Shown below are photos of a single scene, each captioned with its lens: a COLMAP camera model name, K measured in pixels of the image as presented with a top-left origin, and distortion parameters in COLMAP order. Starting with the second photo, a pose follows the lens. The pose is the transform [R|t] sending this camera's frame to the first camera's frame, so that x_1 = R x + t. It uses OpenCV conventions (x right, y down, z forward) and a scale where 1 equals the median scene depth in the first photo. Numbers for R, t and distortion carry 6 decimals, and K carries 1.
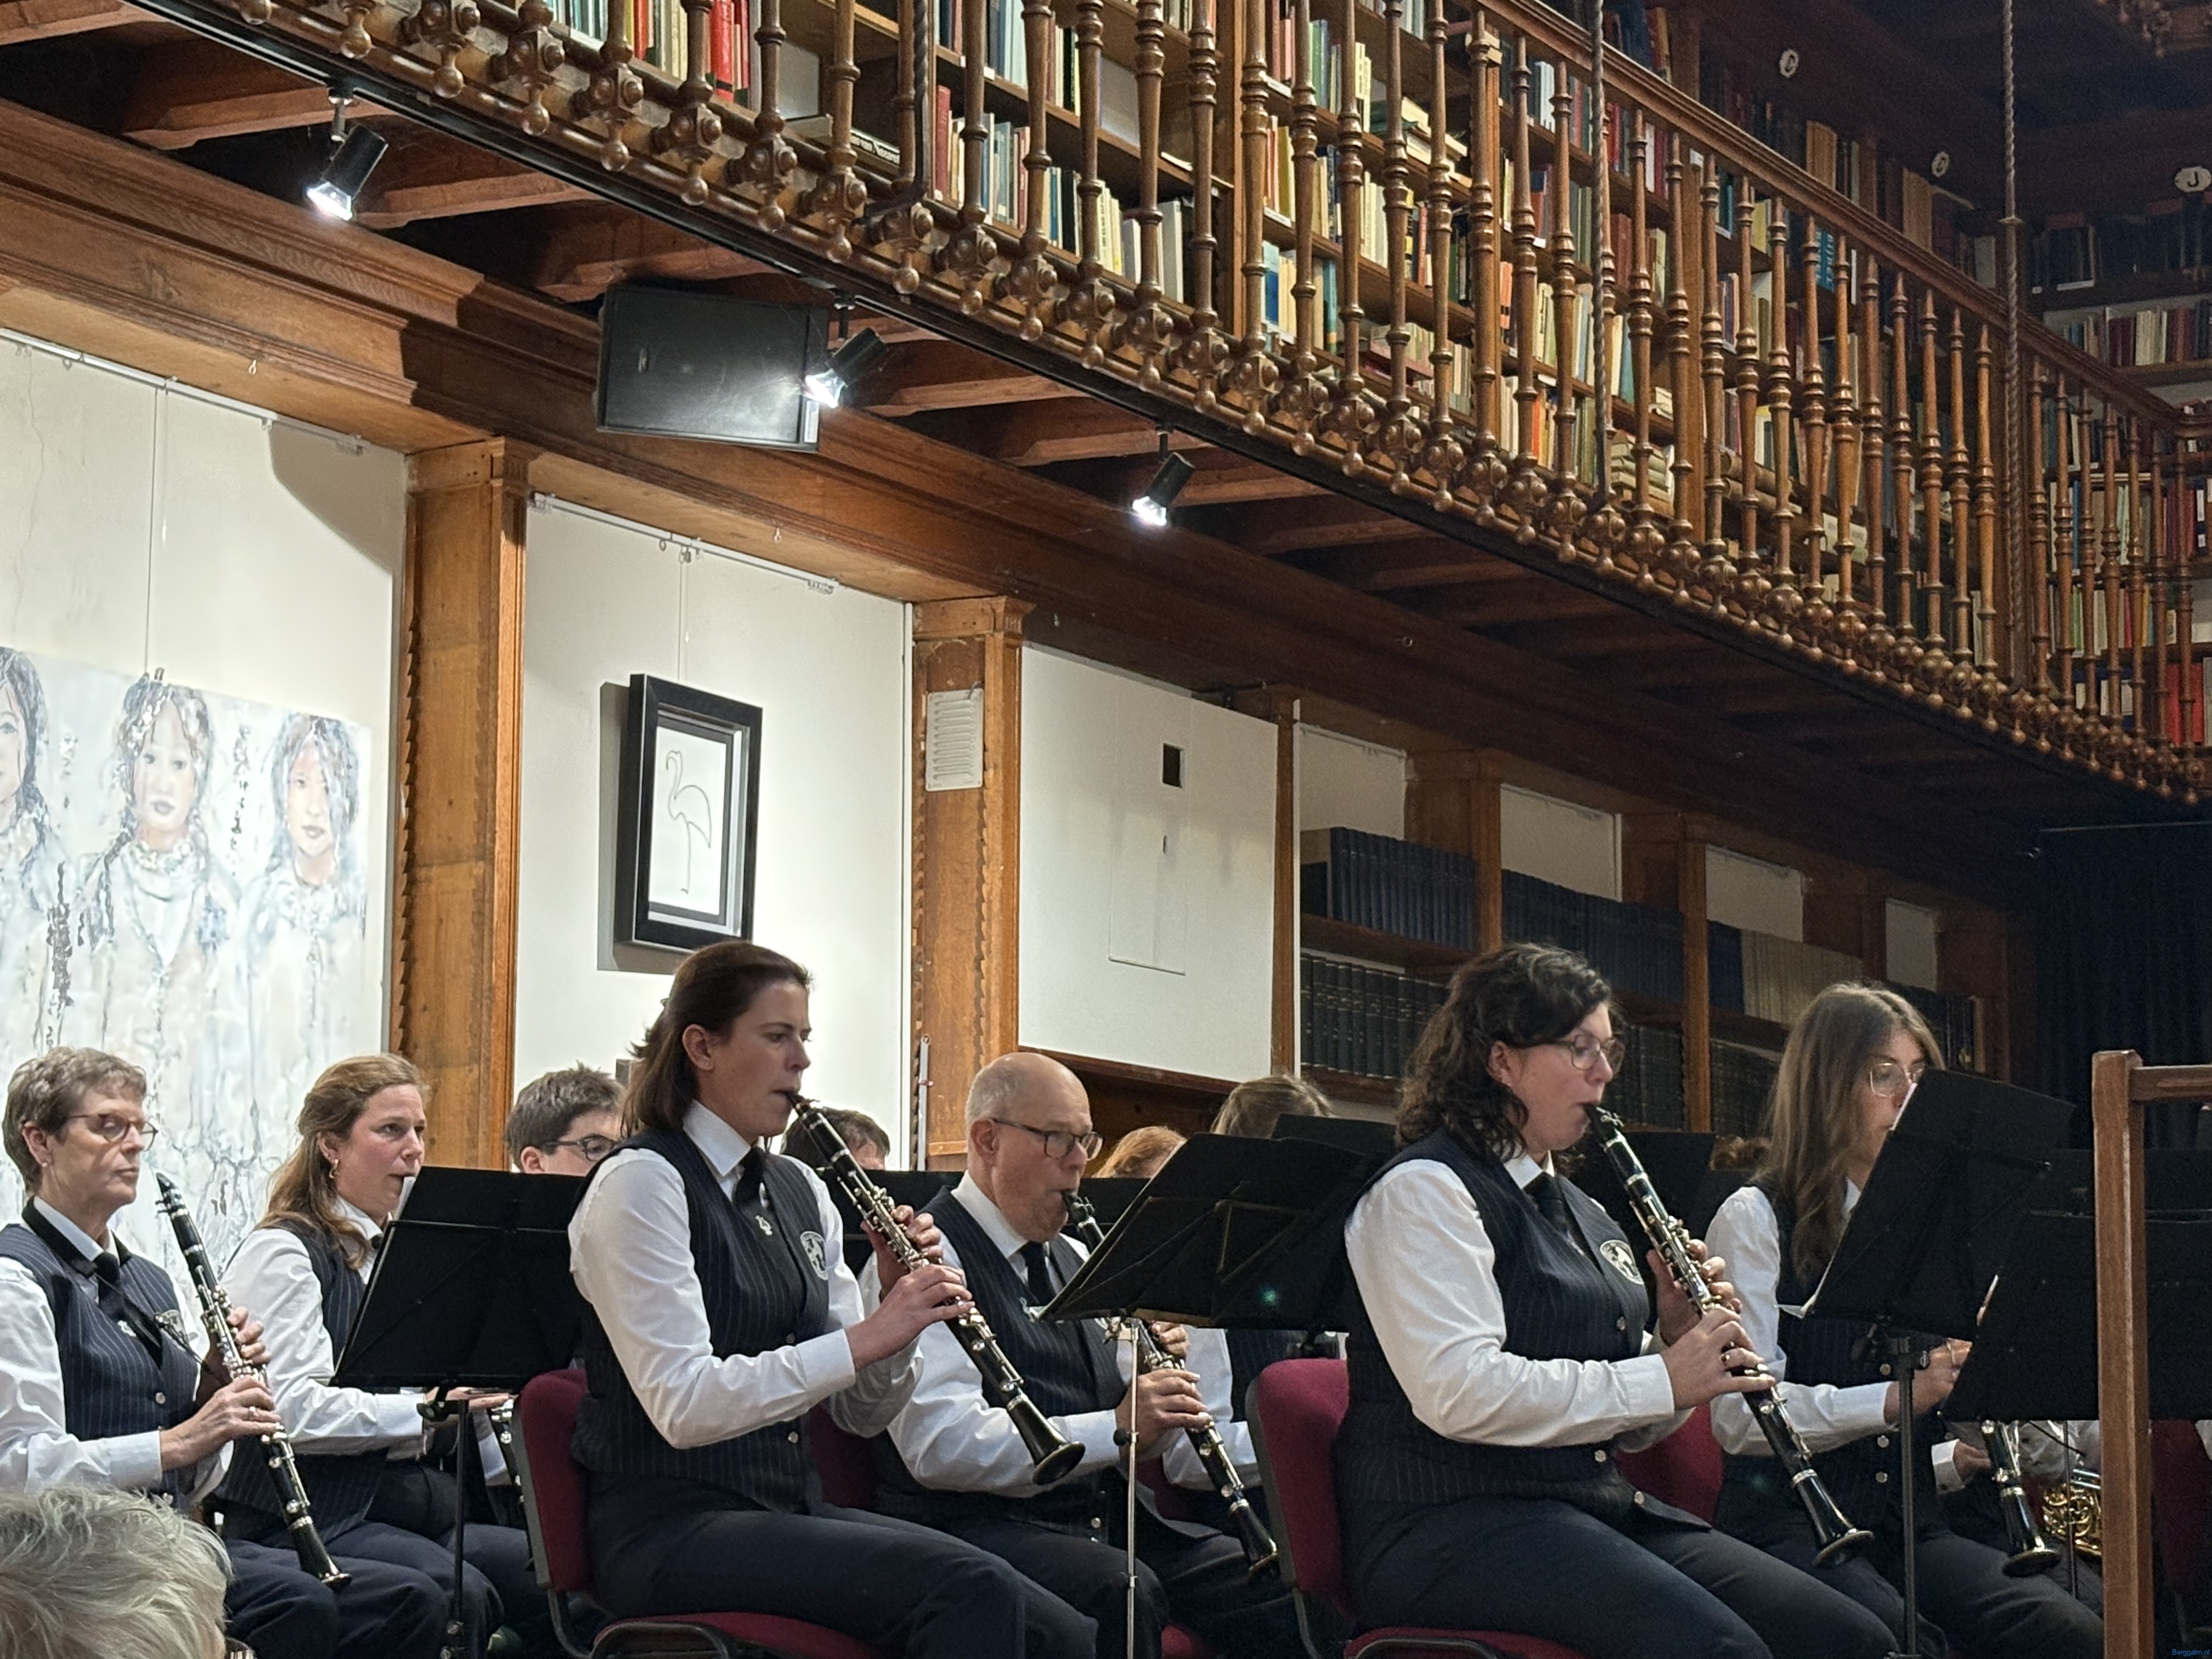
lens RADIAL K [[4464.5, 0, 1105.7], [0, 4464.5, 834.5], [0, 0, 1]] dist [0.173557, 0.000000]
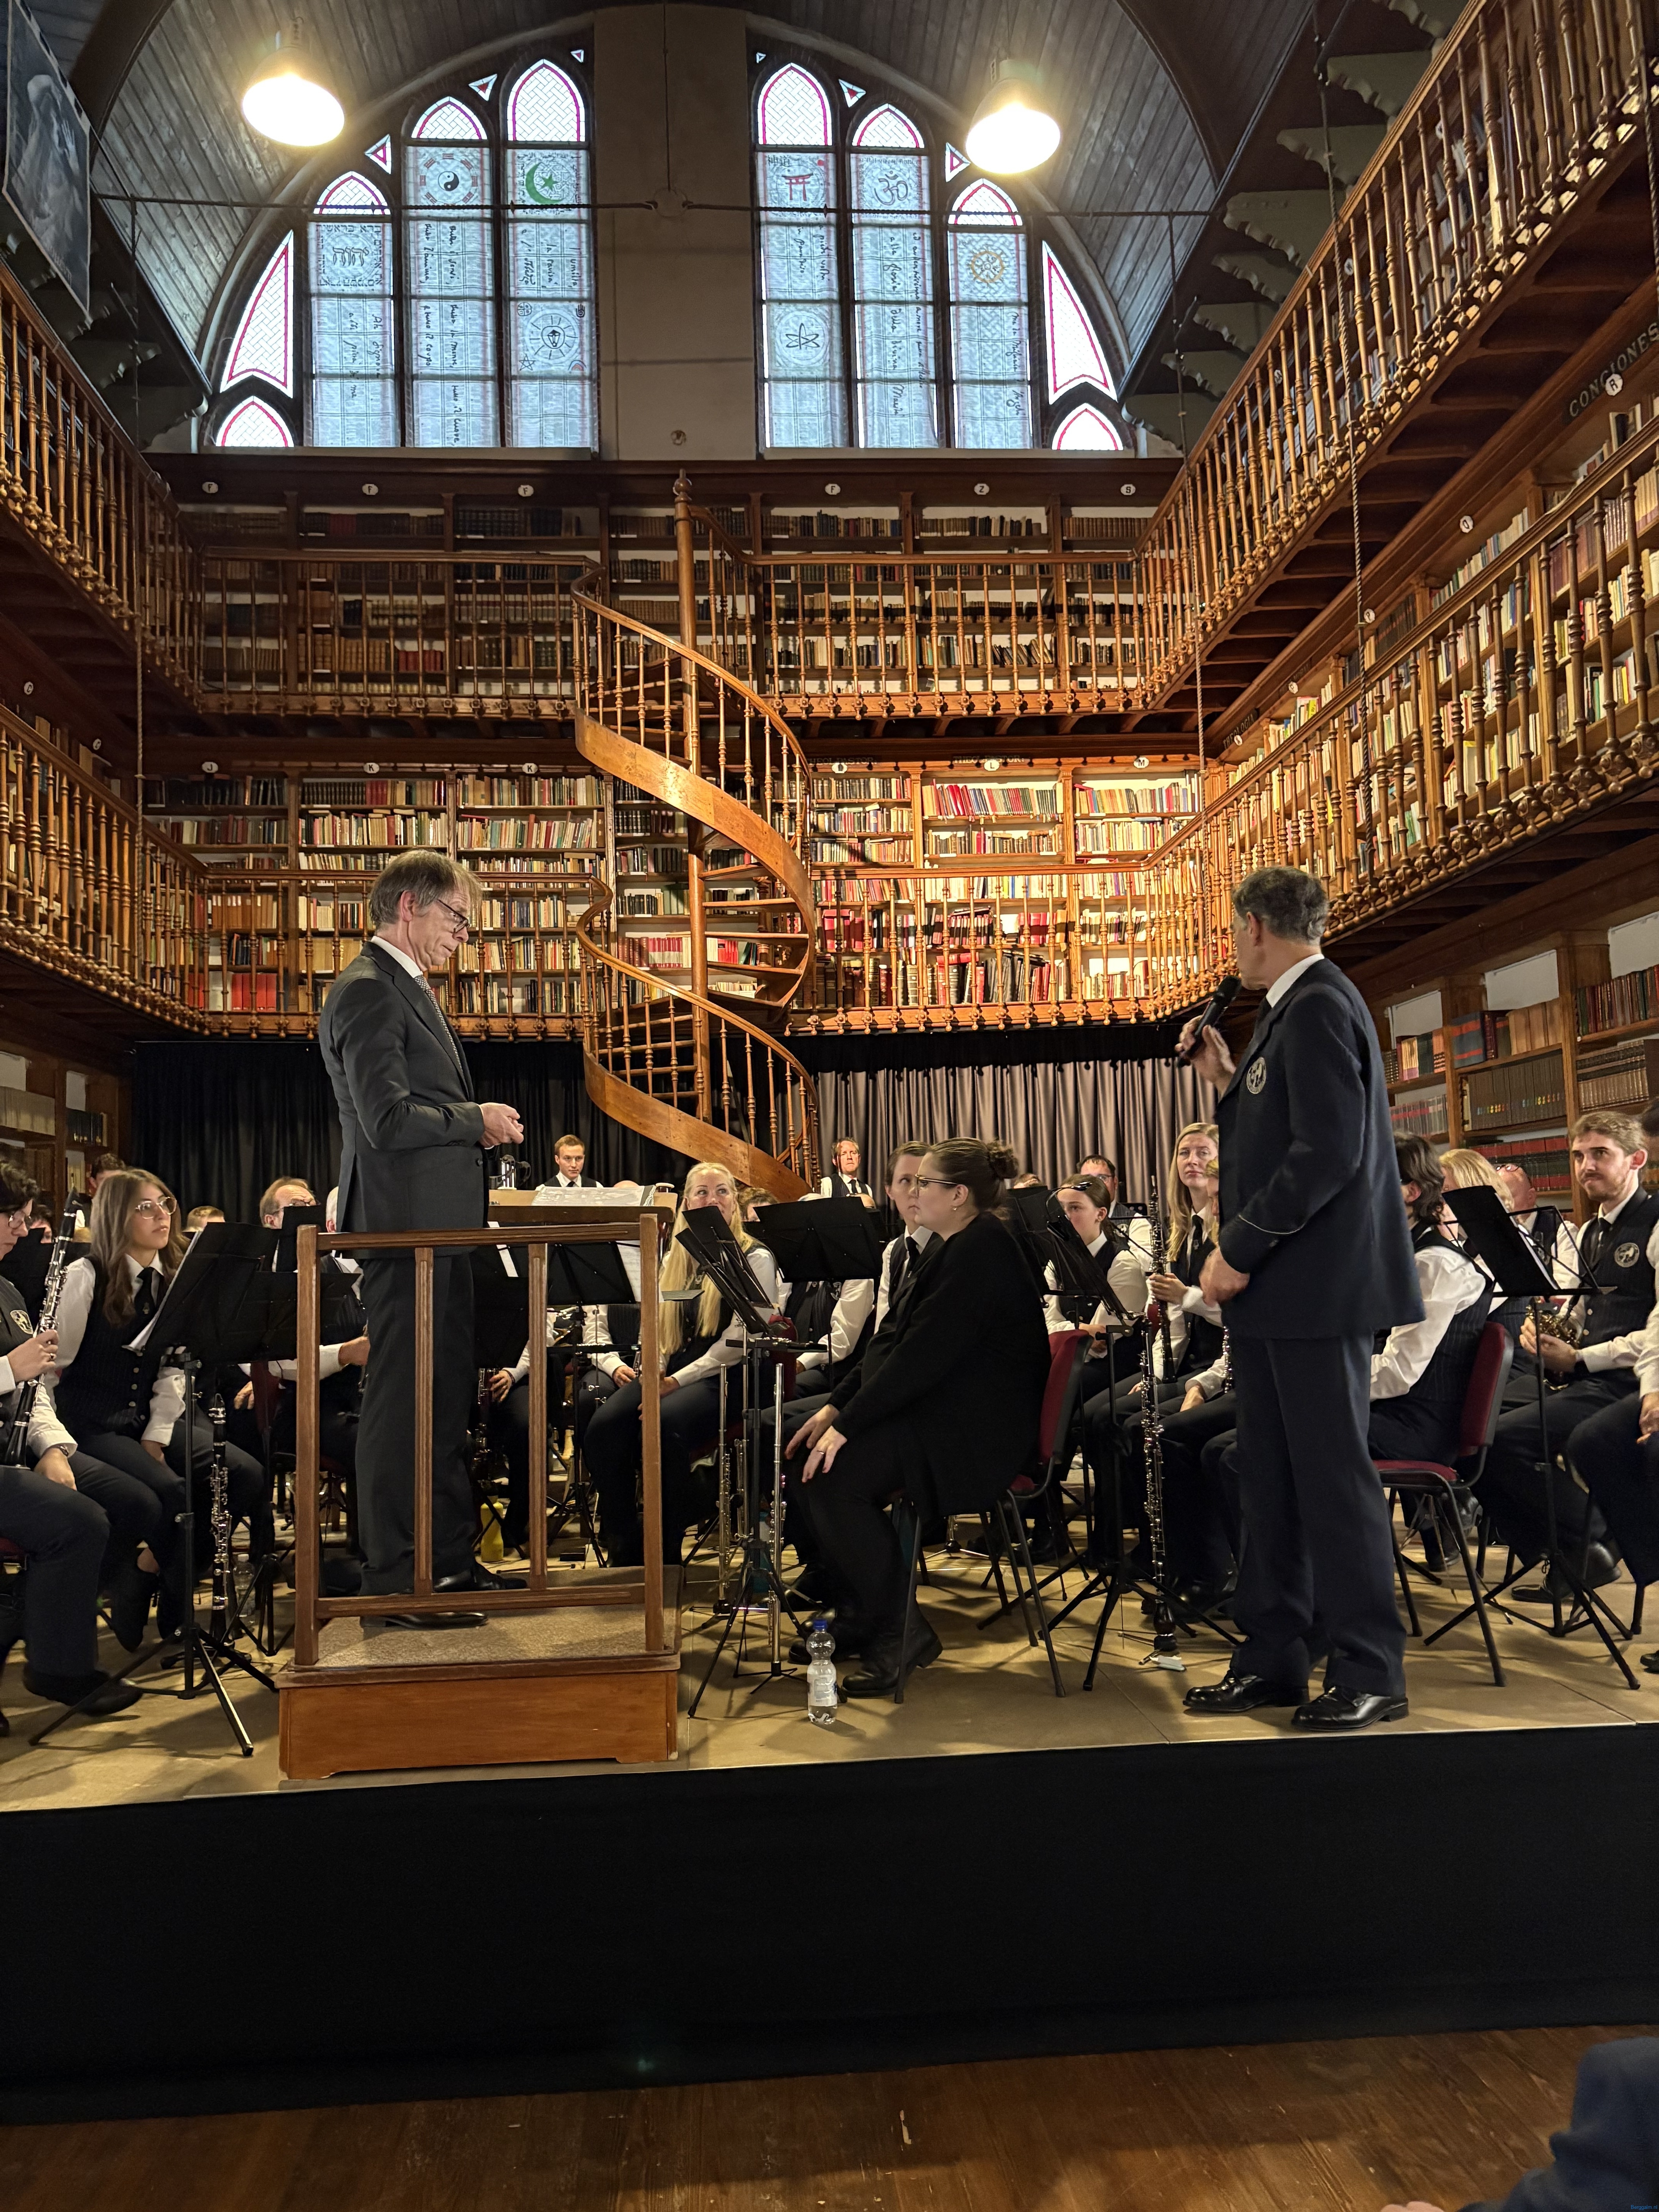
lens RADIAL K [[1692.1, 0, 833.8], [0, 1692.1, 1101.6], [0, 0, 1]] dist [0.048119, -0.046510]
pose [[0.811389, 0.025601, 0.583945, -0.012169], [-0.052130, 0.998229, 0.028670, -0.016675], [-0.582177, -0.053704, 0.811287, 0.101037]]
